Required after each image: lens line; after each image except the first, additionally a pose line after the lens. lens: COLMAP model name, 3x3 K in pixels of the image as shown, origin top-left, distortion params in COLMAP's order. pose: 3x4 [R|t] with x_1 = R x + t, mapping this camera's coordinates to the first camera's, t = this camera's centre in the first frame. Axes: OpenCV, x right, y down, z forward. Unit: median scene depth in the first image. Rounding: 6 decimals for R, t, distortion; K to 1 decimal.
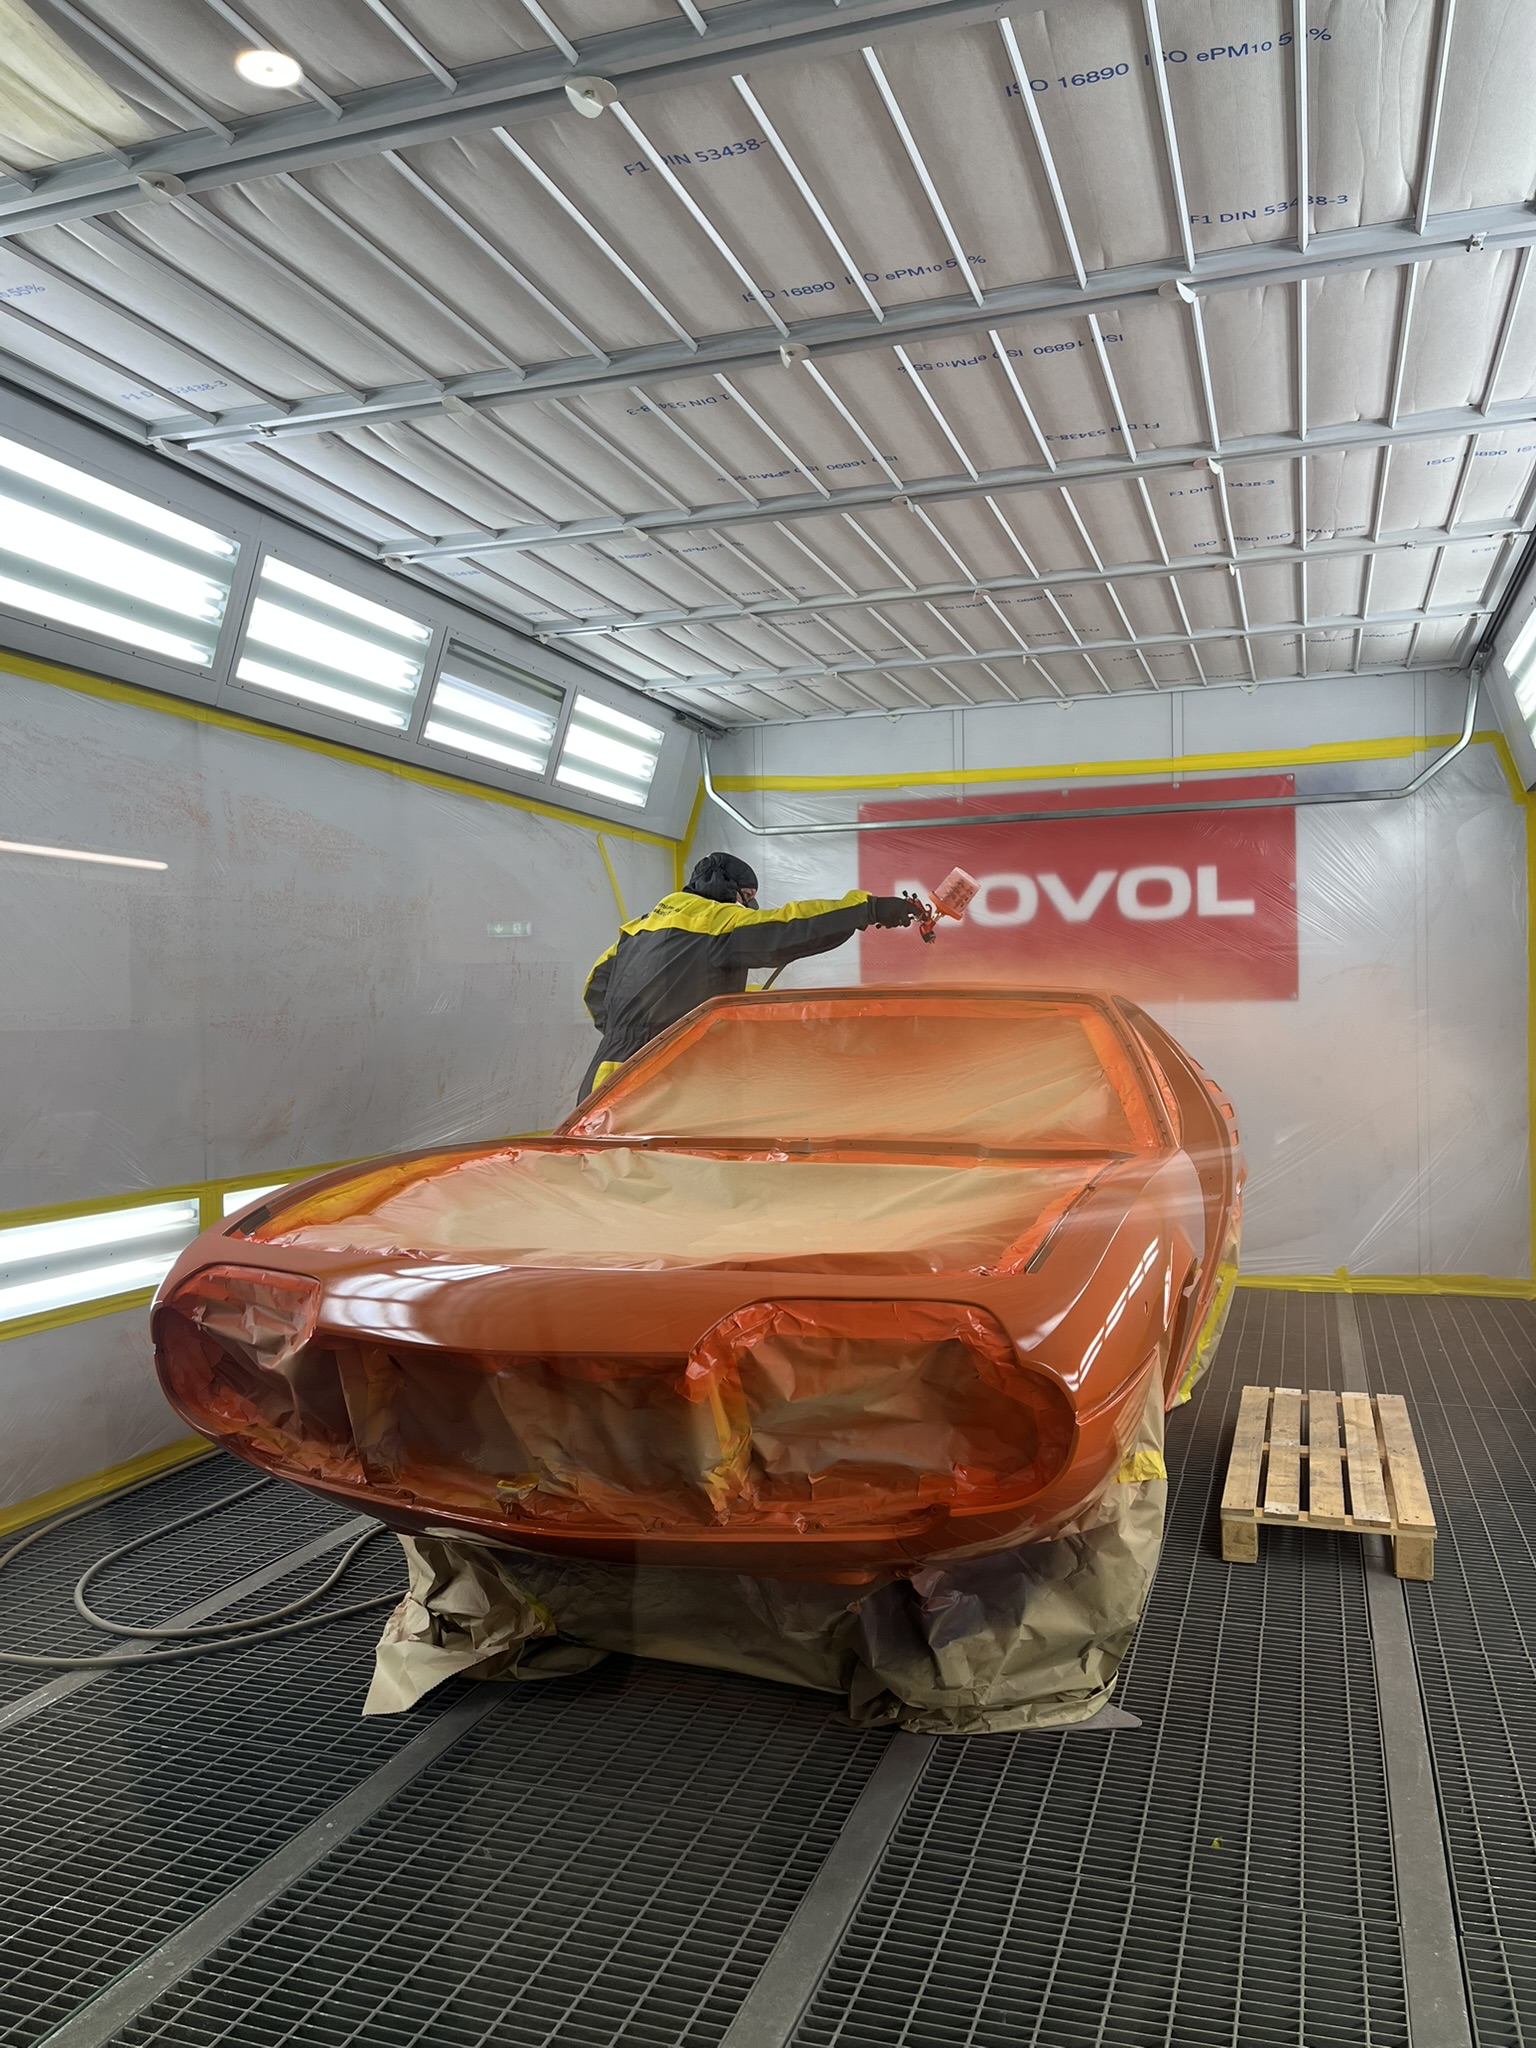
lens RADIAL K [[1555.8, 0, 778.9], [0, 1555.8, 1029.4], [0, 0, 1]] dist [0.060796, -0.061749]
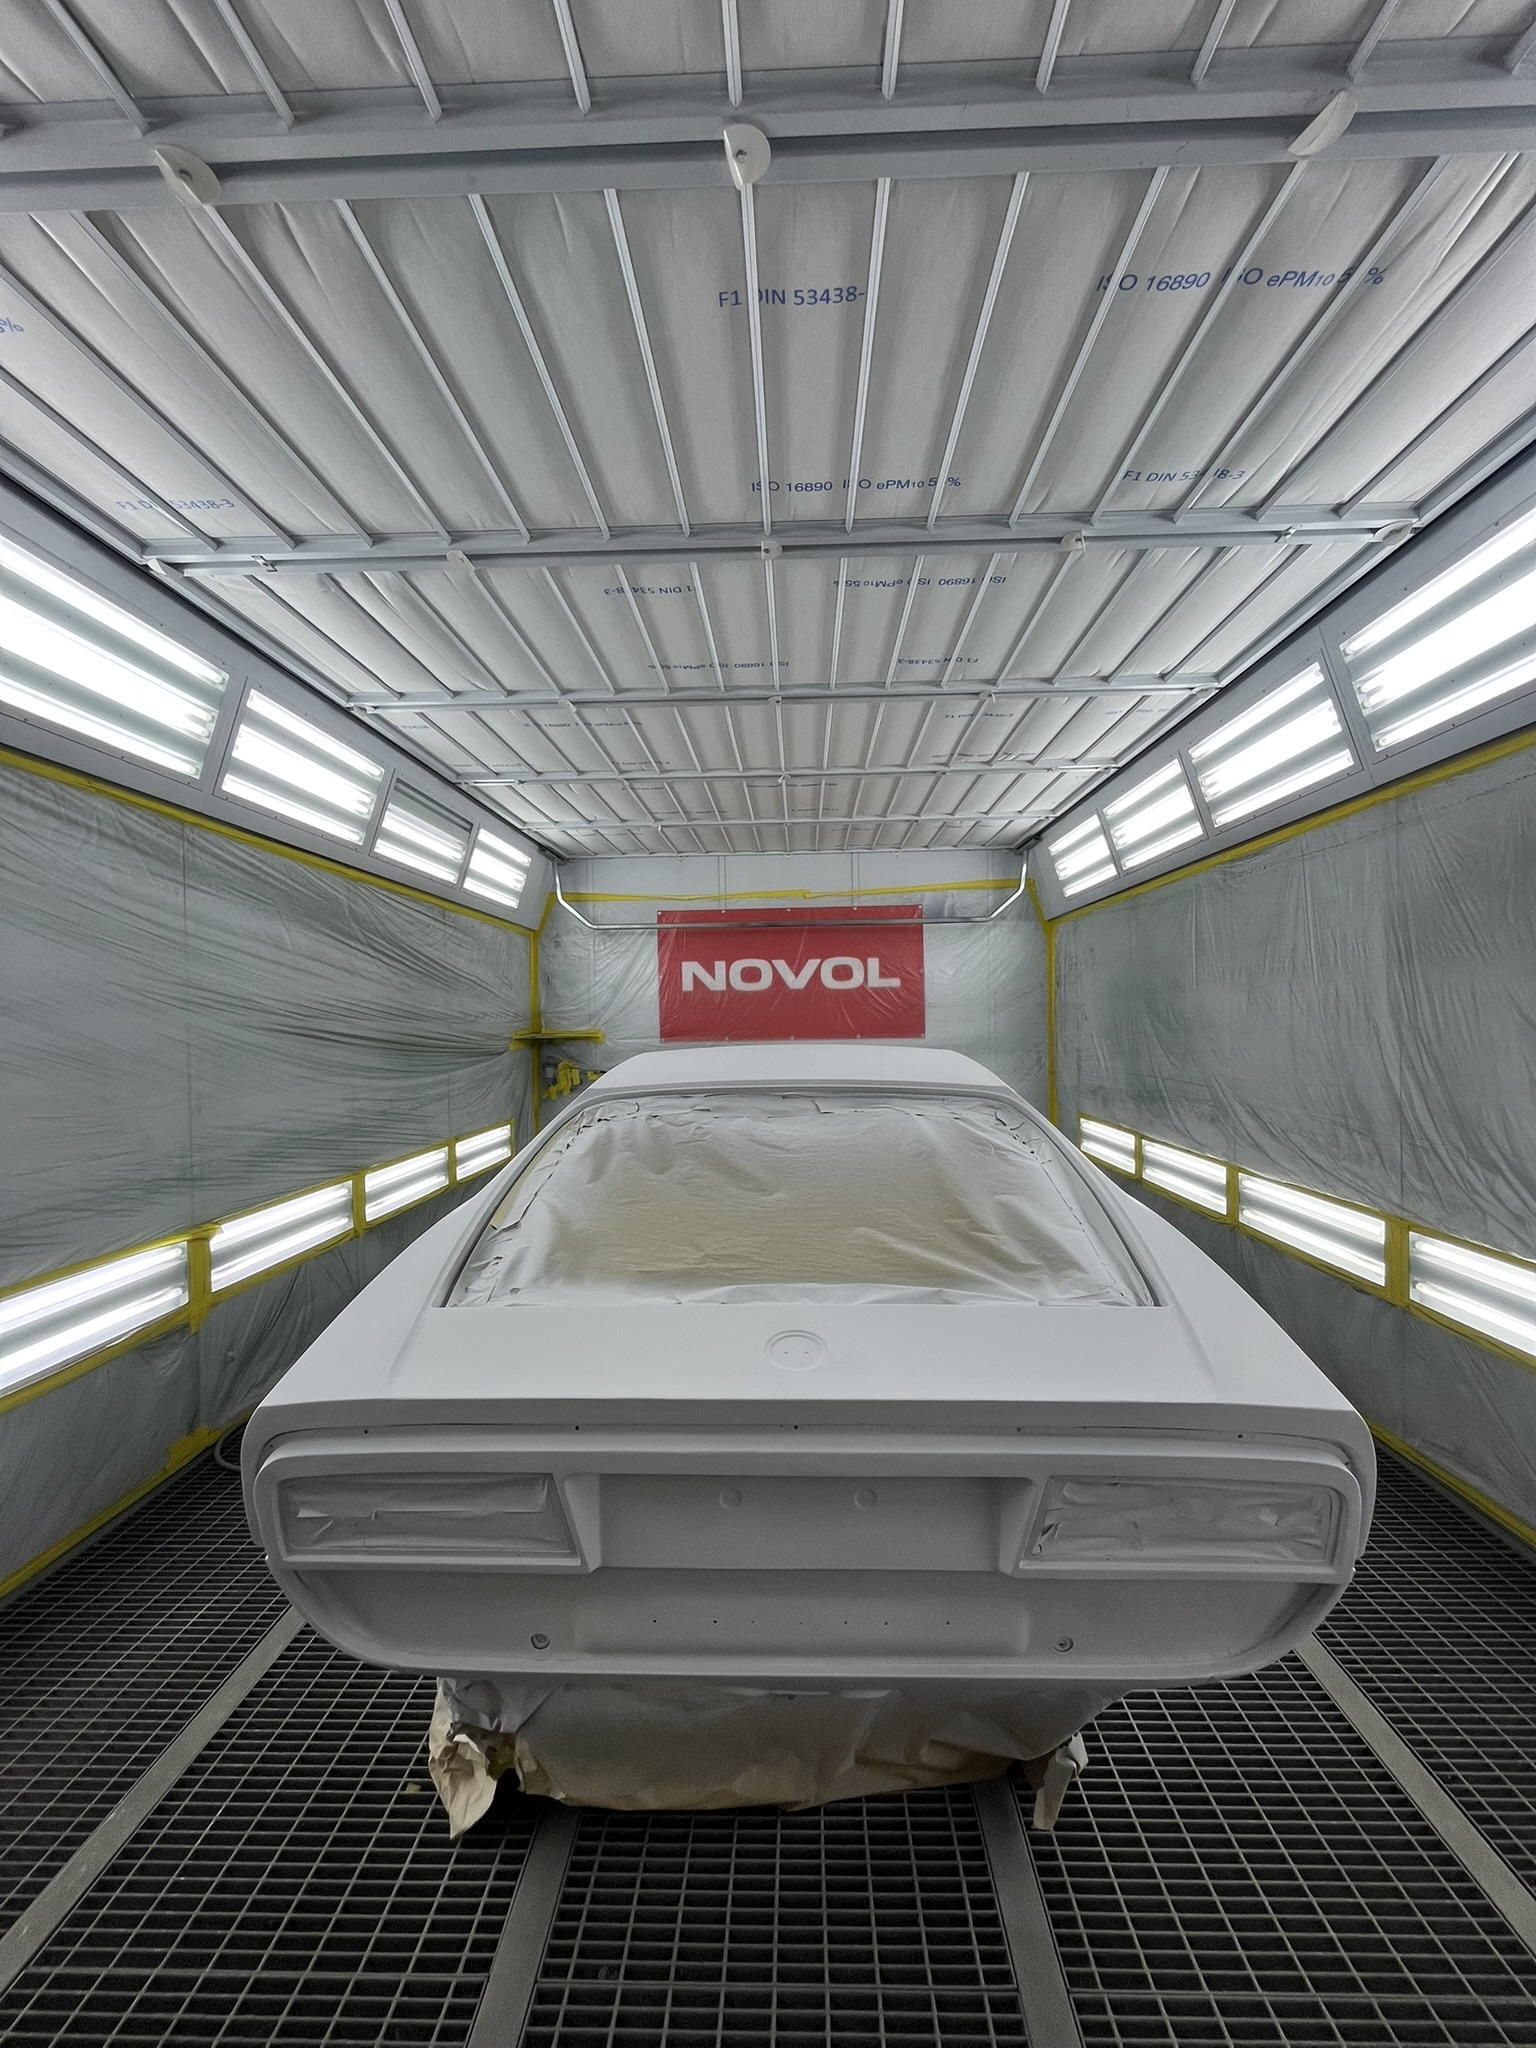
lens RADIAL K [[826.2, 0, 774.6], [0, 826.2, 1025.6], [0, 0, 1]] dist [-0.000660, 0.000981]
pose [[0.956036, -0.002683, 0.293236, -0.148890], [0.004235, 0.999980, -0.004658, -0.048456], [-0.293218, 0.005695, 0.956029, 0.324468]]
